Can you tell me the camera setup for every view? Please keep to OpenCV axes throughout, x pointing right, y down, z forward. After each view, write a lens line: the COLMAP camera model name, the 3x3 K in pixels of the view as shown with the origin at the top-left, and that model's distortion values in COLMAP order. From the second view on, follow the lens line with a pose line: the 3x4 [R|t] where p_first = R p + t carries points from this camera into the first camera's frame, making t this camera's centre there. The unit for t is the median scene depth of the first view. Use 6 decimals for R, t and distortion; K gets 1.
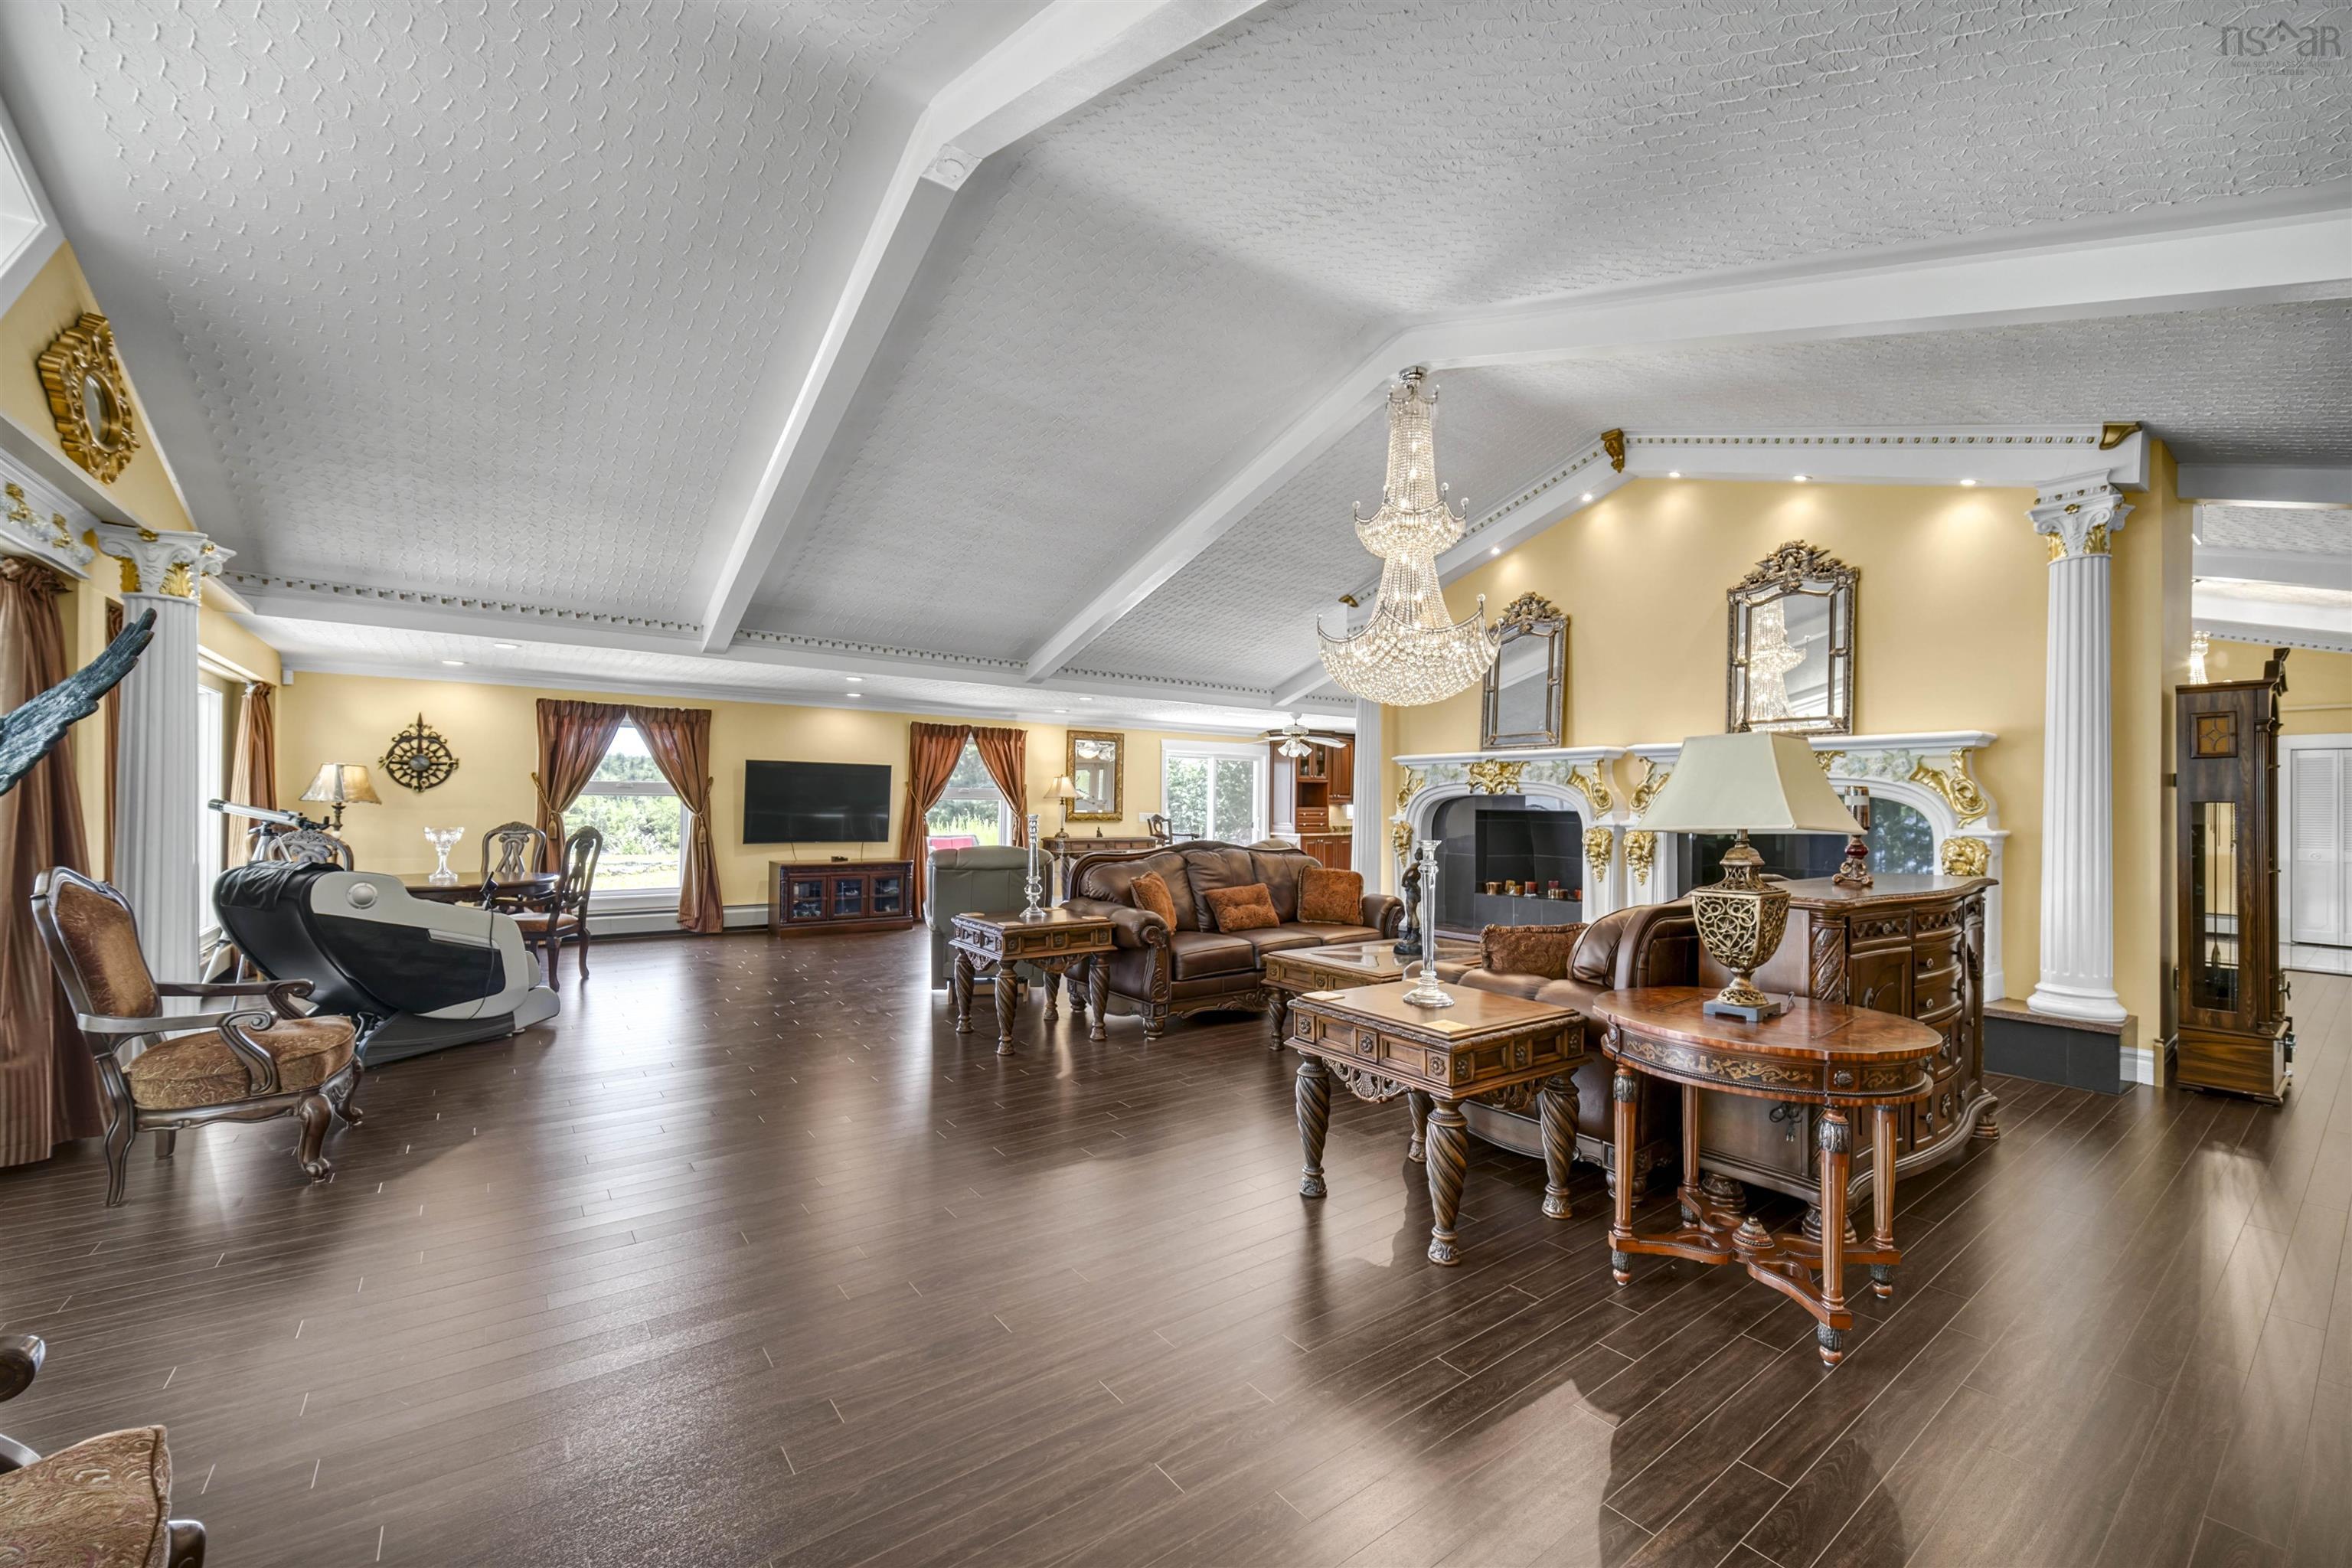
lens RADIAL K [[941.5, 0, 1172.5], [0, 941.5, 805.3], [0, 0, 1]] dist [-0.002920, 0.000480]
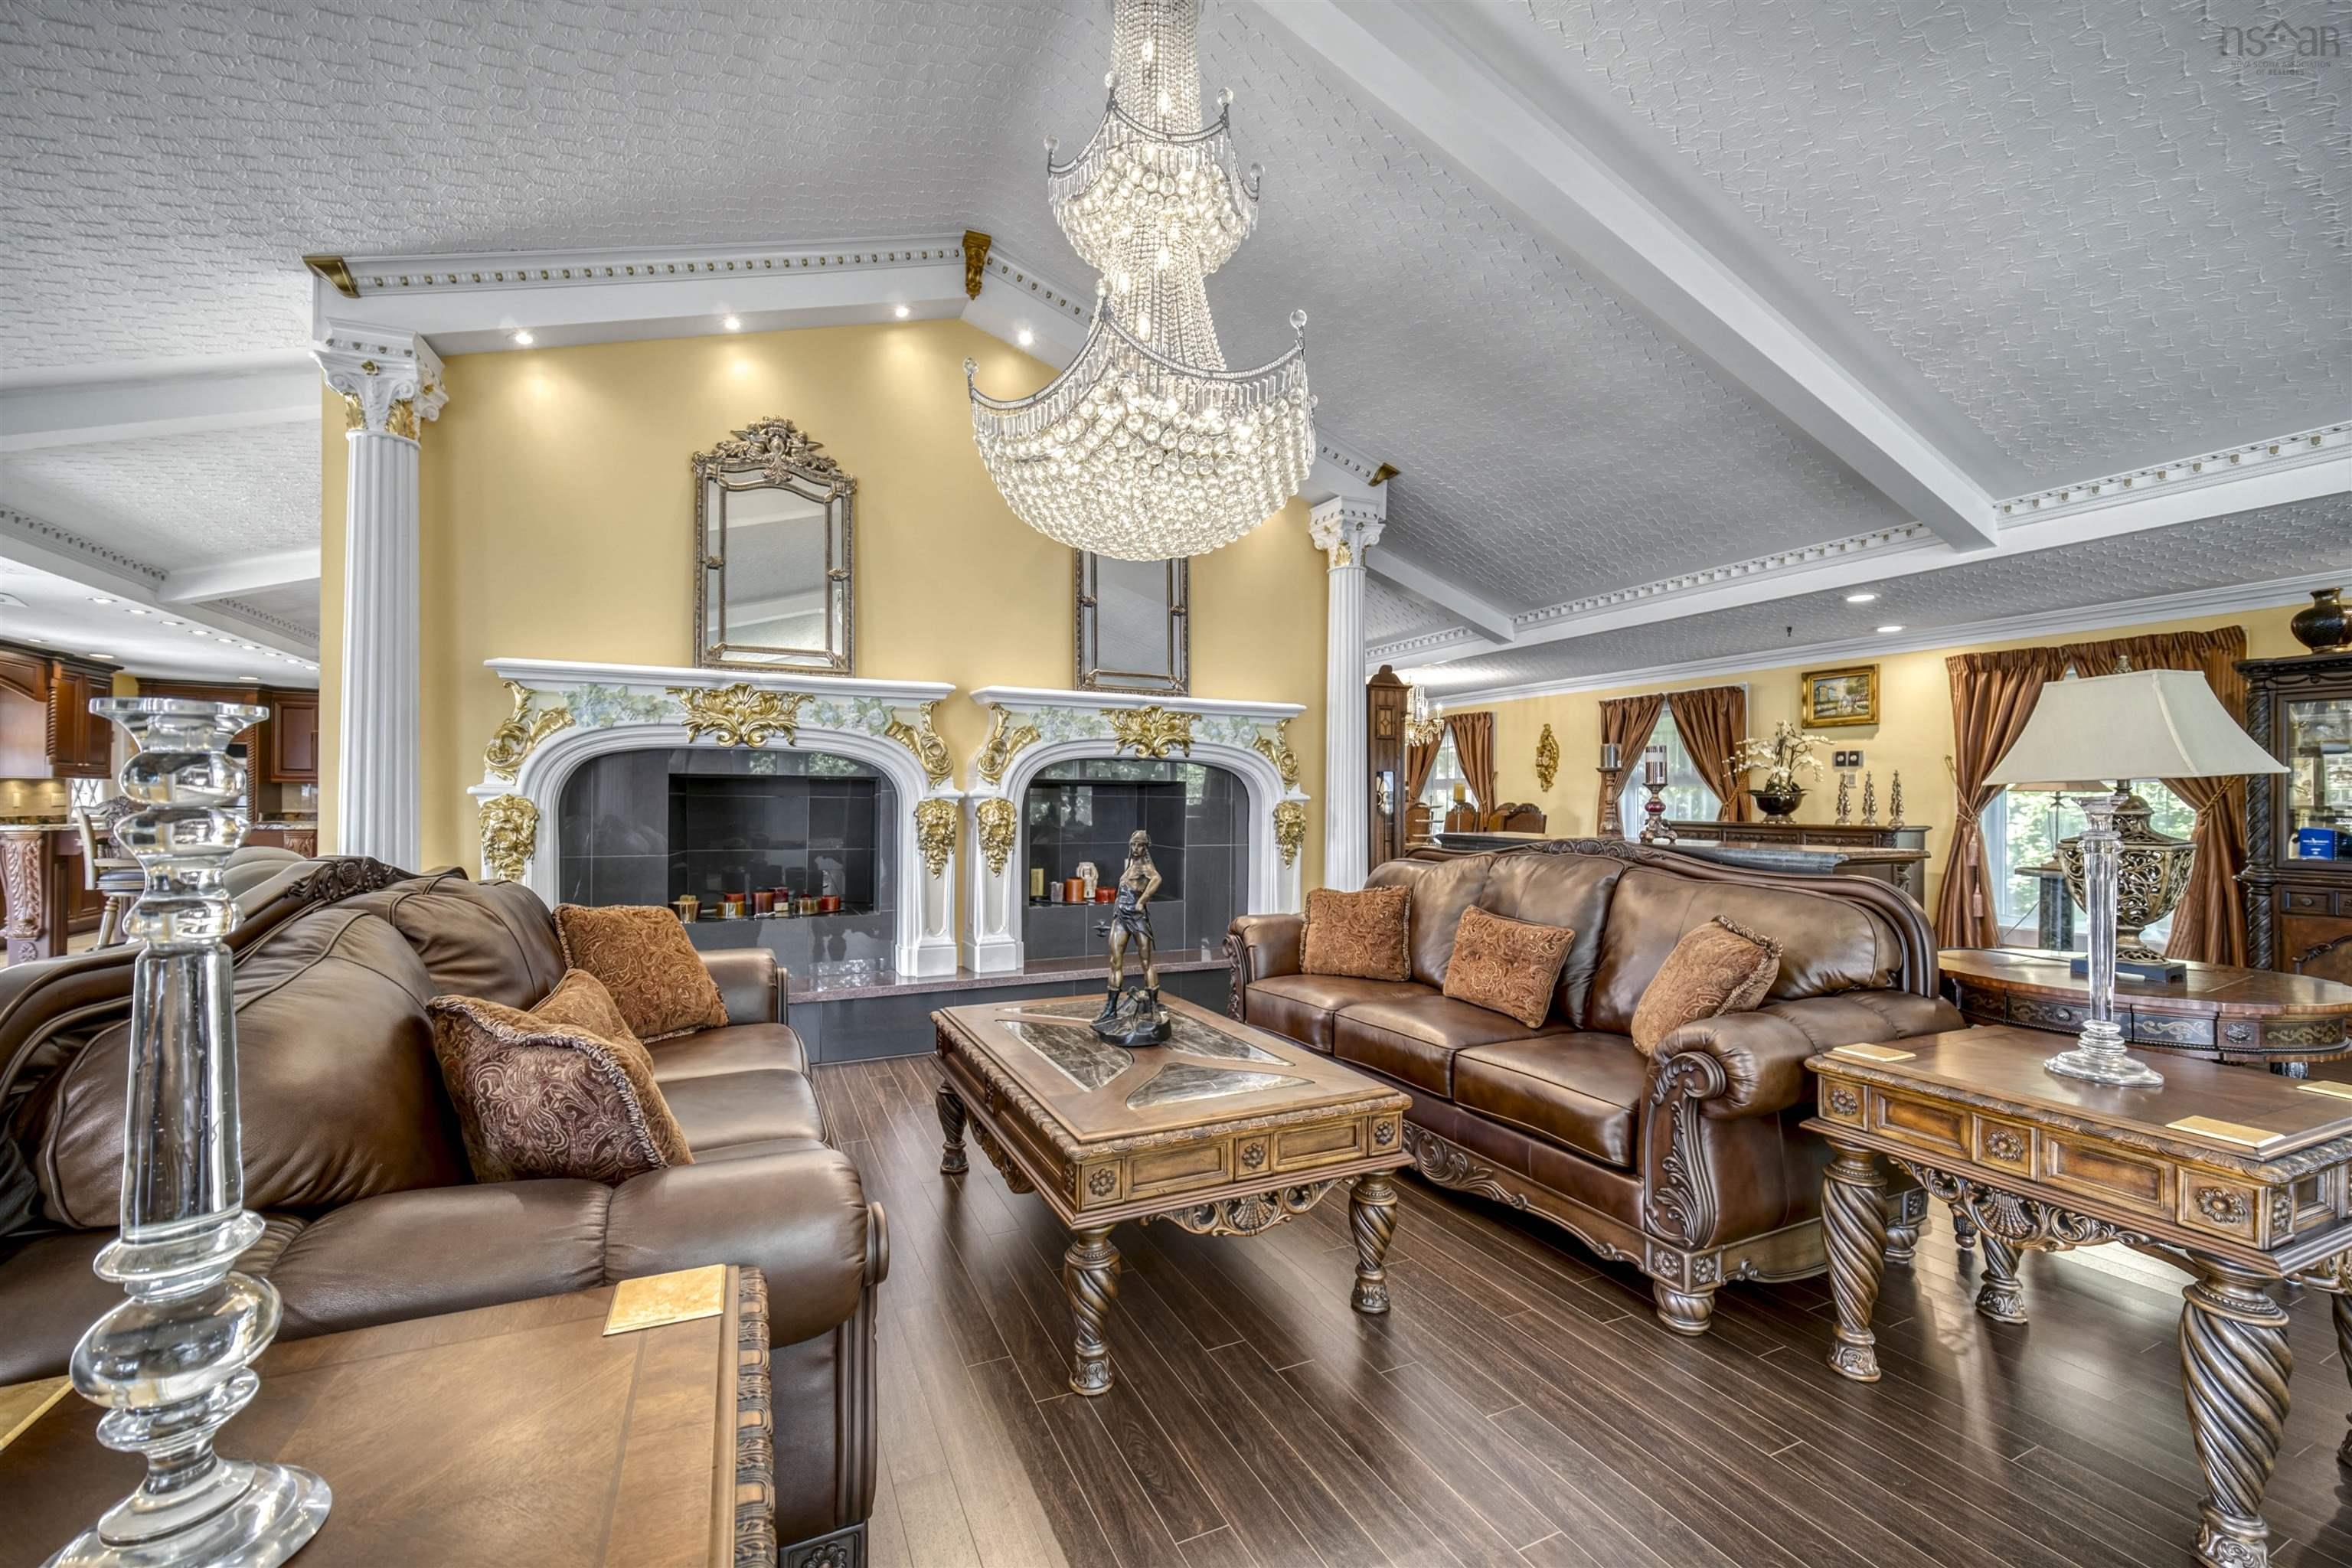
lens RADIAL K [[941.5, 0, 1172.5], [0, 941.5, 805.3], [0, 0, 1]] dist [-0.002920, 0.000480]
pose [[0.200225, -0.015753, 0.979623, -0.166567], [-0.002457, 0.999860, 0.016581, 0.013573], [-0.979747, -0.005727, 0.200158, 0.602413]]
